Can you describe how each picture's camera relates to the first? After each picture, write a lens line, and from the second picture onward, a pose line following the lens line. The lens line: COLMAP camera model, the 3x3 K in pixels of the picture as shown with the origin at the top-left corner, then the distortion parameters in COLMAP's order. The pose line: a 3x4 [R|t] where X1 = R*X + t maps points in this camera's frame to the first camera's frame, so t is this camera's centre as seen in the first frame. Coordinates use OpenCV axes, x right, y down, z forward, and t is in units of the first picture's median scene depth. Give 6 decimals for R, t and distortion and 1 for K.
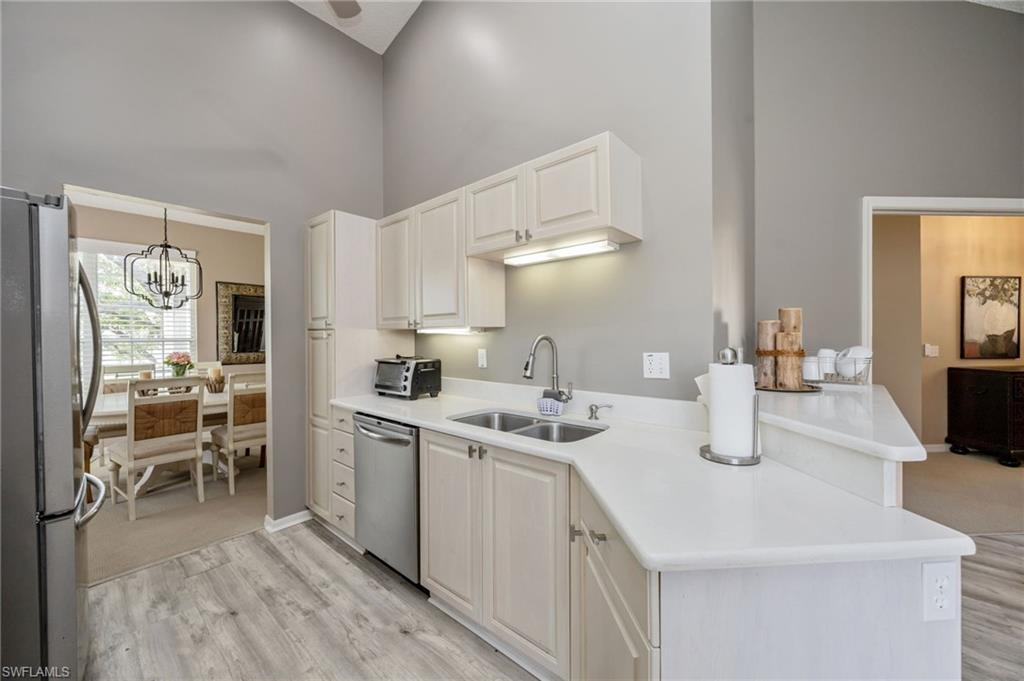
lens RADIAL K [[395.3, 0, 510.9], [0, 395.3, 335.6], [0, 0, 1]] dist [0.000226, -0.000101]
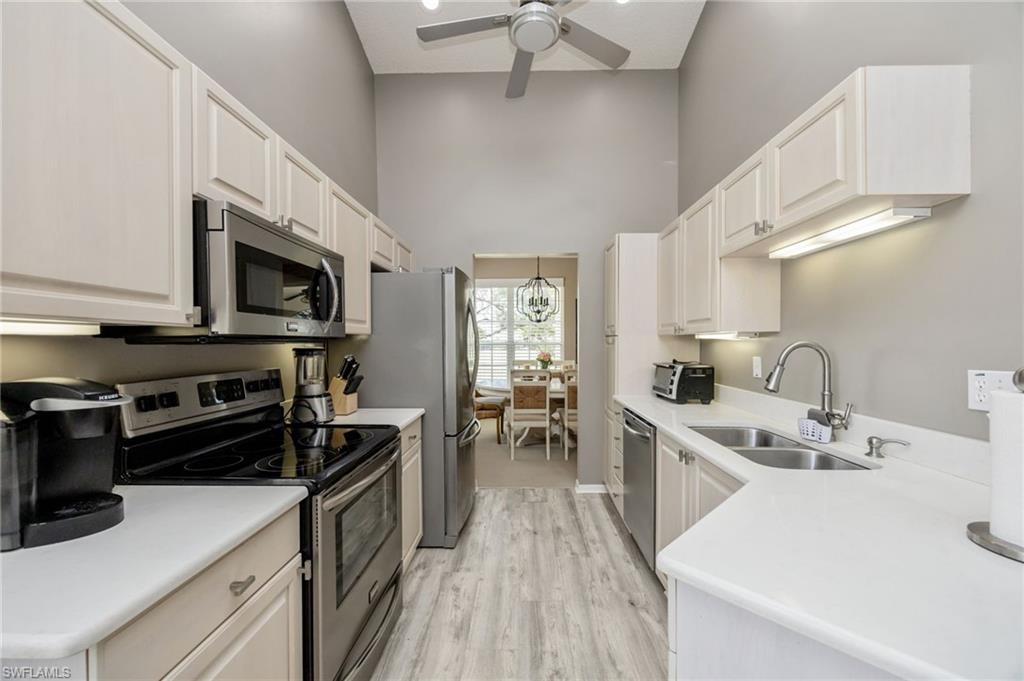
lens RADIAL K [[395.3, 0, 510.9], [0, 395.3, 343.7], [0, 0, 1]] dist [0.000226, -0.000101]
pose [[0.635819, 0.008287, -0.771794, 0.311064], [-0.001900, 0.999956, 0.009172, -0.002772], [0.771836, -0.004365, 0.635806, 0.013154]]
